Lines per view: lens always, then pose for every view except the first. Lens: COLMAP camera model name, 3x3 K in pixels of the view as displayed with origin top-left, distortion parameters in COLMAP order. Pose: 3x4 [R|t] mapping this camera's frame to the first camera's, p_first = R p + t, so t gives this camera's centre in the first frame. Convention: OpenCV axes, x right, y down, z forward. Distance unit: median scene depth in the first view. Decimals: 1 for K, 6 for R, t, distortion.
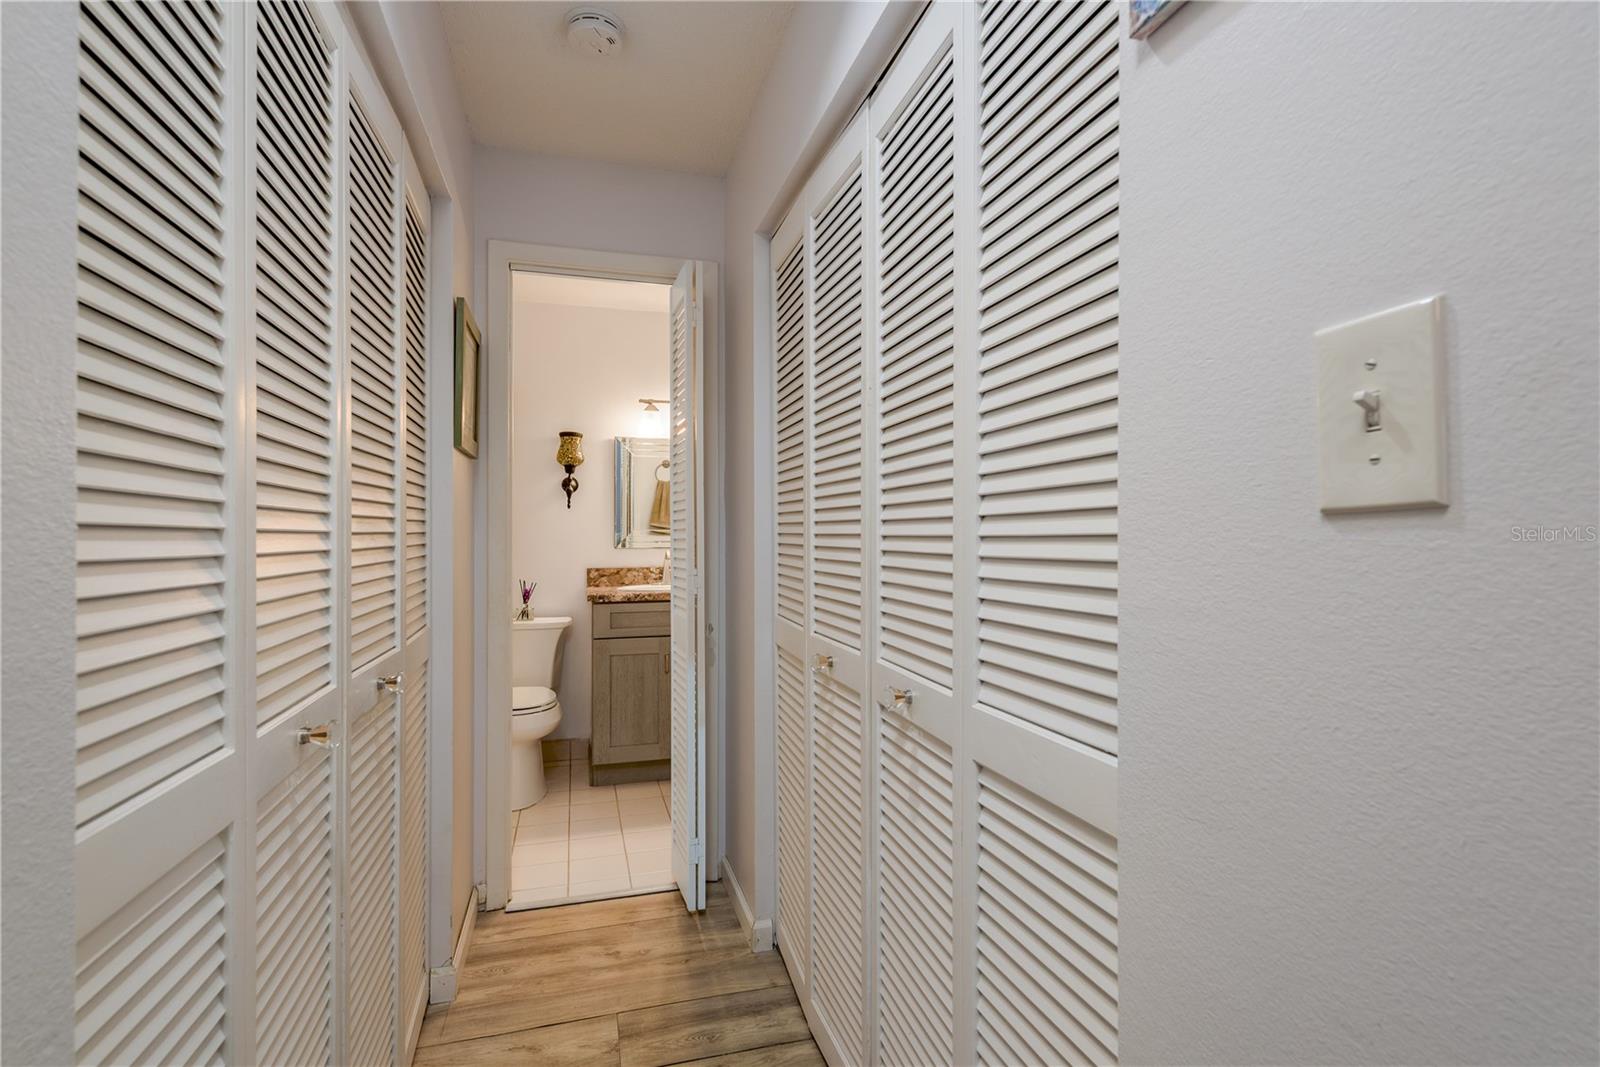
lens RADIAL K [[789.6, 0, 792.7], [0, 789.6, 544.5], [0, 0, 1]] dist [0.020318, -0.008695]
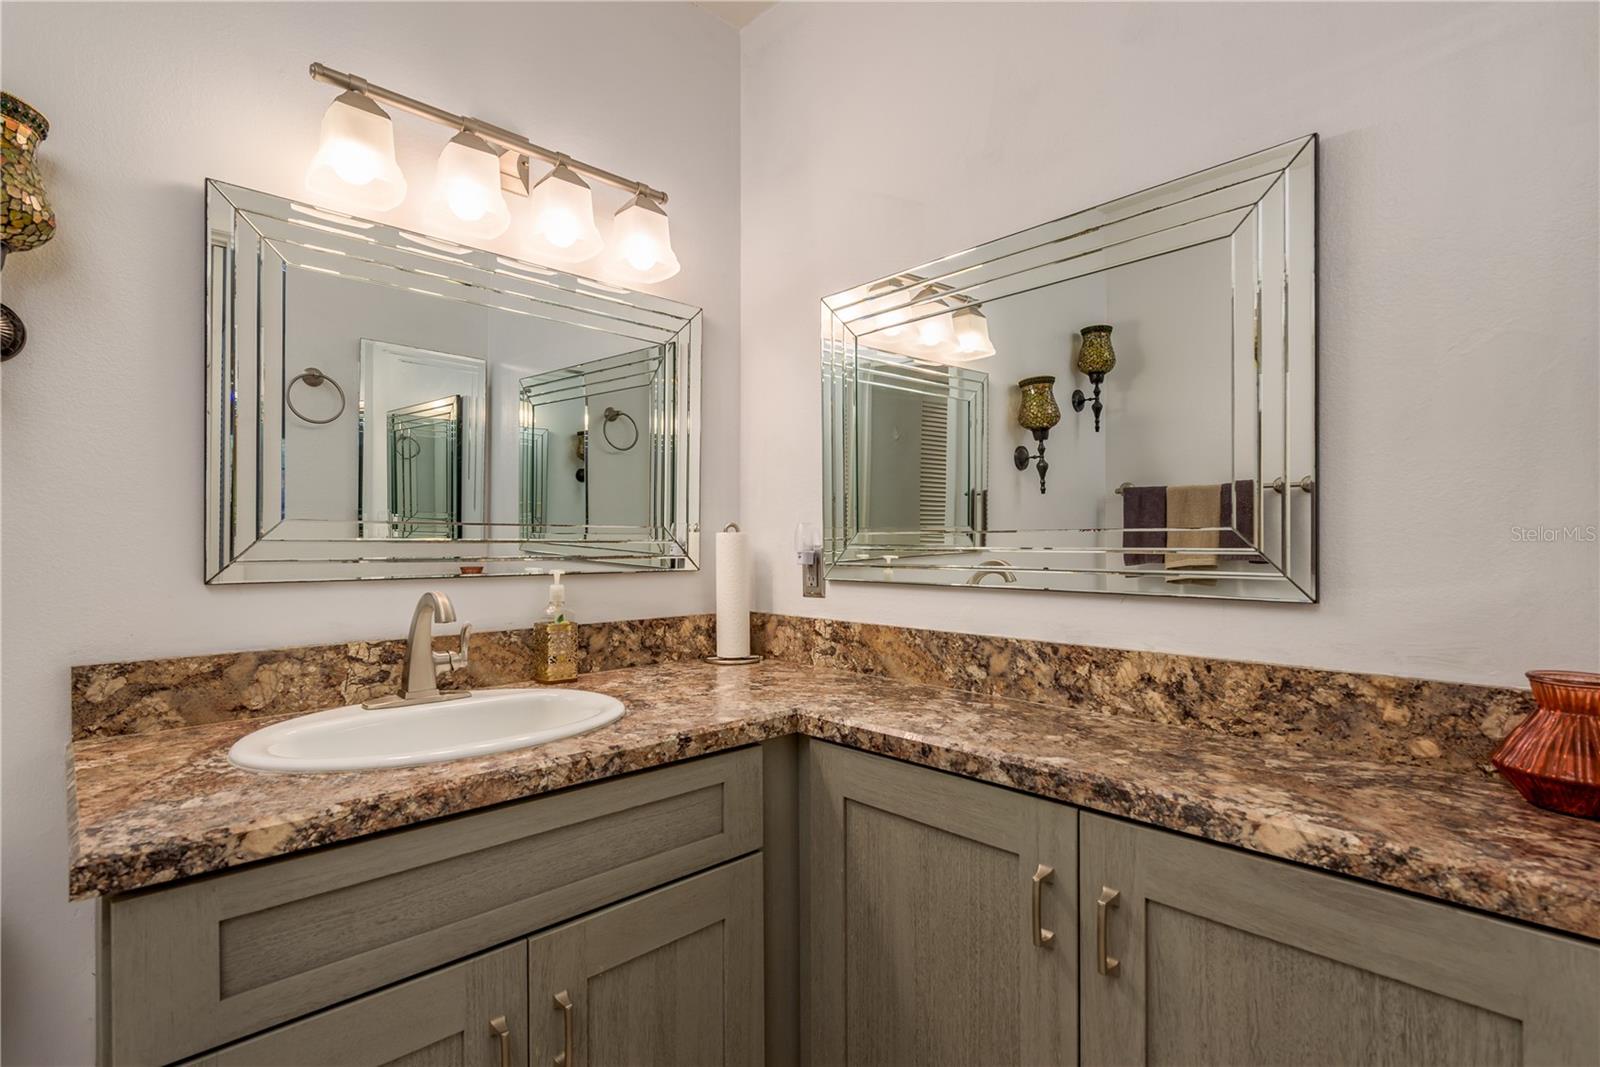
lens RADIAL K [[789.6, 0, 792.7], [0, 789.6, 544.5], [0, 0, 1]] dist [0.020318, -0.008695]
pose [[0.888824, -0.005863, 0.458211, -0.170377], [0.007847, 0.999966, -0.002427, -0.007290], [-0.458182, 0.005752, 0.888840, 0.661052]]
